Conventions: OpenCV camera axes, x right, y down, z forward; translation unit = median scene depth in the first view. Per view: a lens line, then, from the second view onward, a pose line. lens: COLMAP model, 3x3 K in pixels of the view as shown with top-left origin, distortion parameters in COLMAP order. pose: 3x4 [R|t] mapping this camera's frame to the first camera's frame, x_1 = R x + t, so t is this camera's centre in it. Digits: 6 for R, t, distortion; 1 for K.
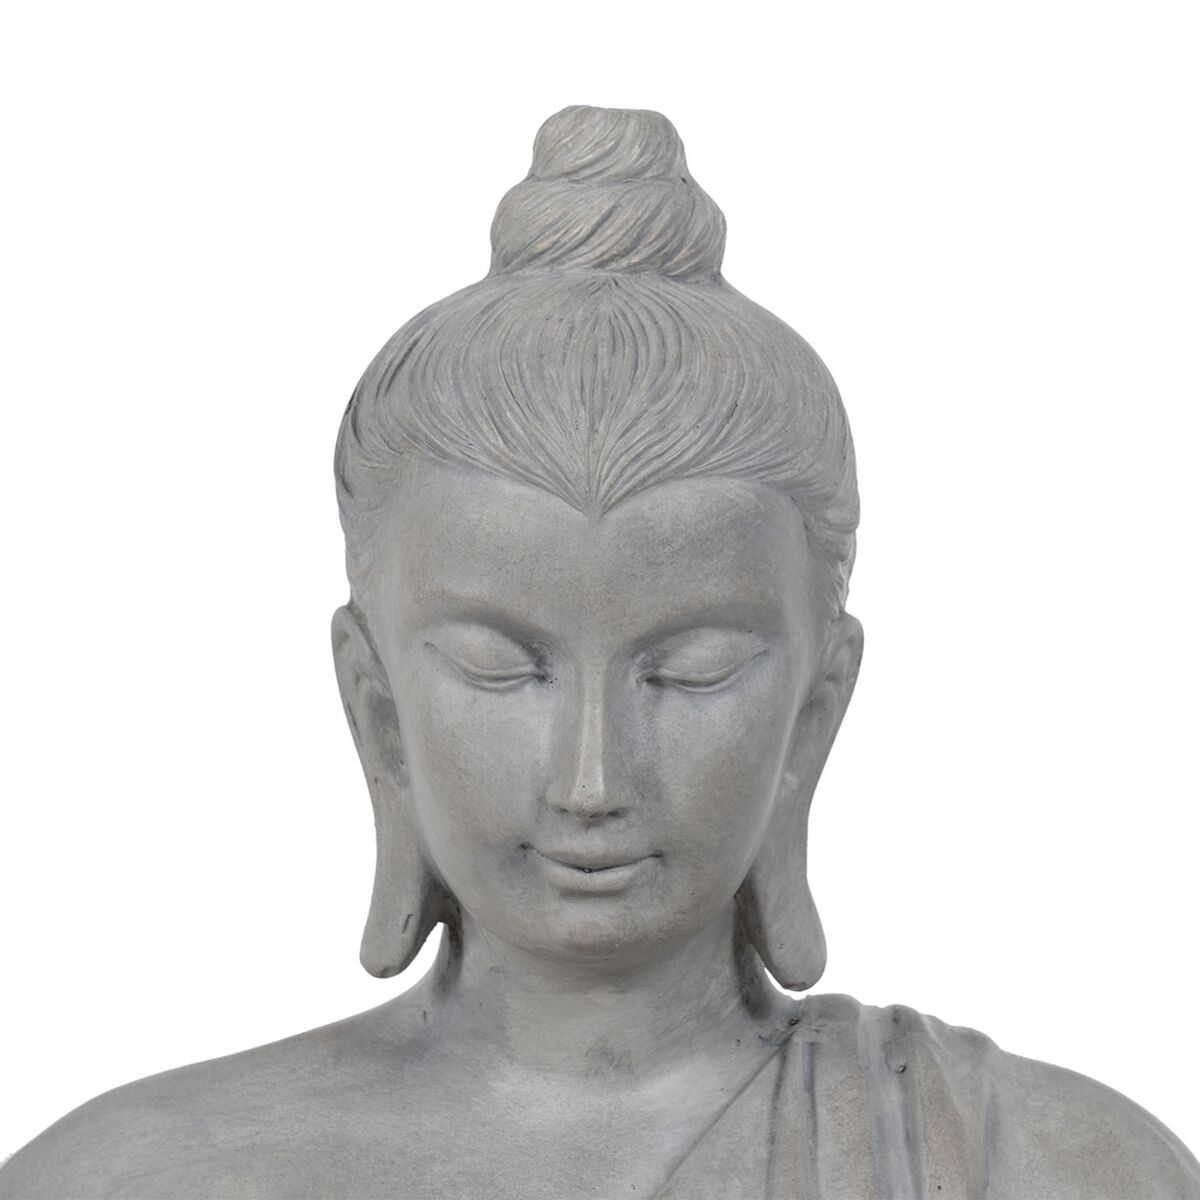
lens RADIAL K [[5377.5, 0, 600.0], [0, 5377.5, 600.0], [0, 0, 1]] dist [-0.032566, 8.300430]
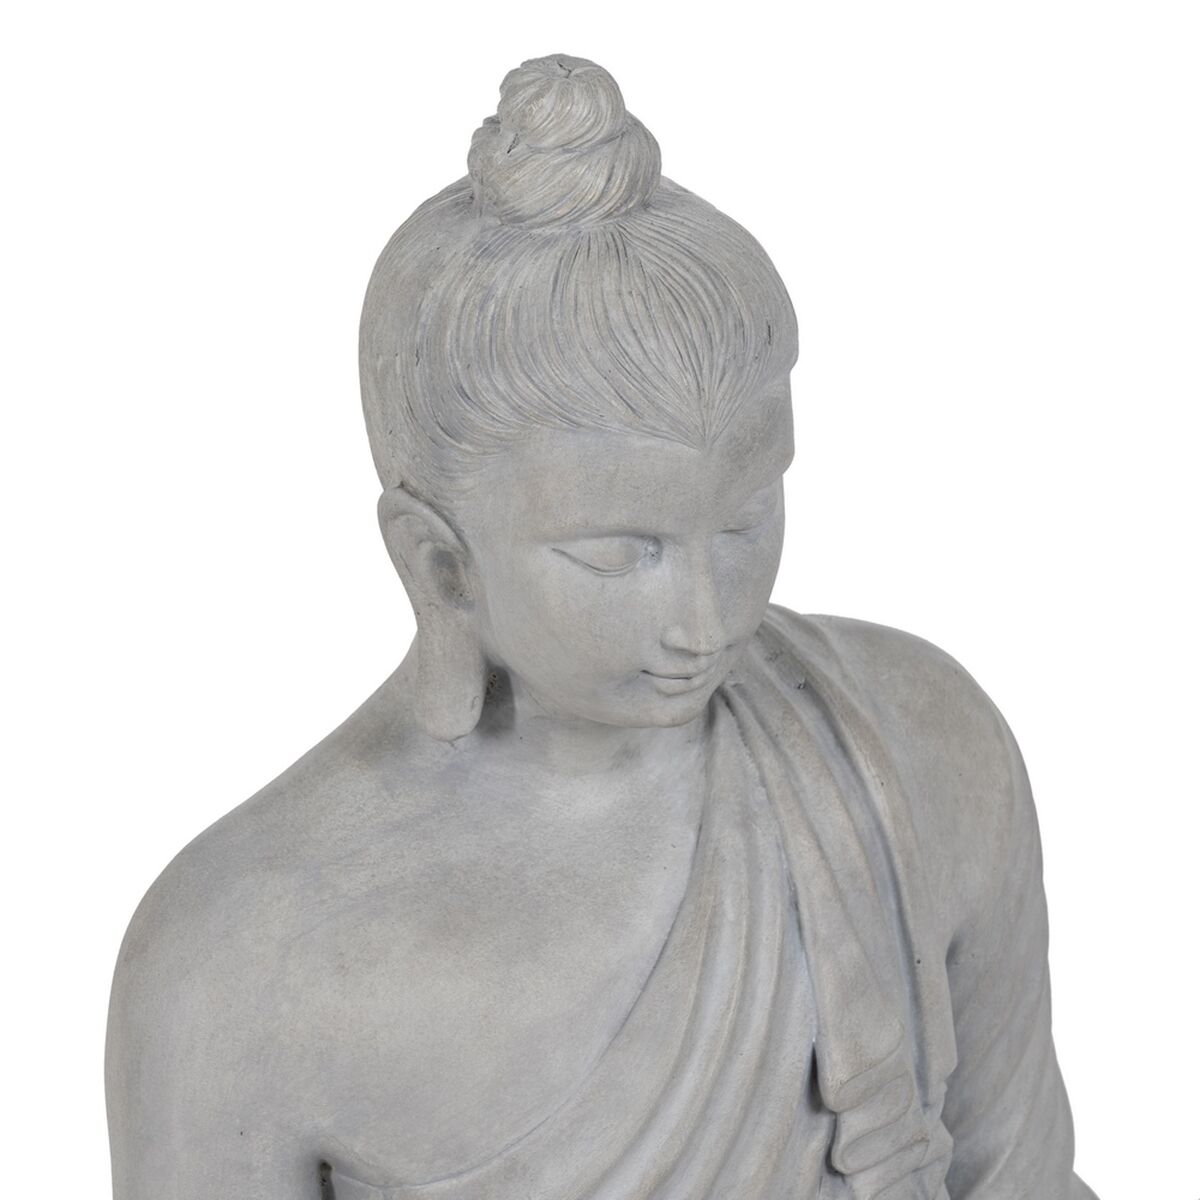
lens RADIAL K [[5377.5, 0, 600.0], [0, 5377.5, 600.0], [0, 0, 1]] dist [-0.032566, 8.300430]
pose [[0.852983, -0.292908, 0.432001, -0.578322], [0.097852, 0.902753, 0.418882, -0.515035], [-0.512684, -0.315027, 0.798695, -0.028564]]
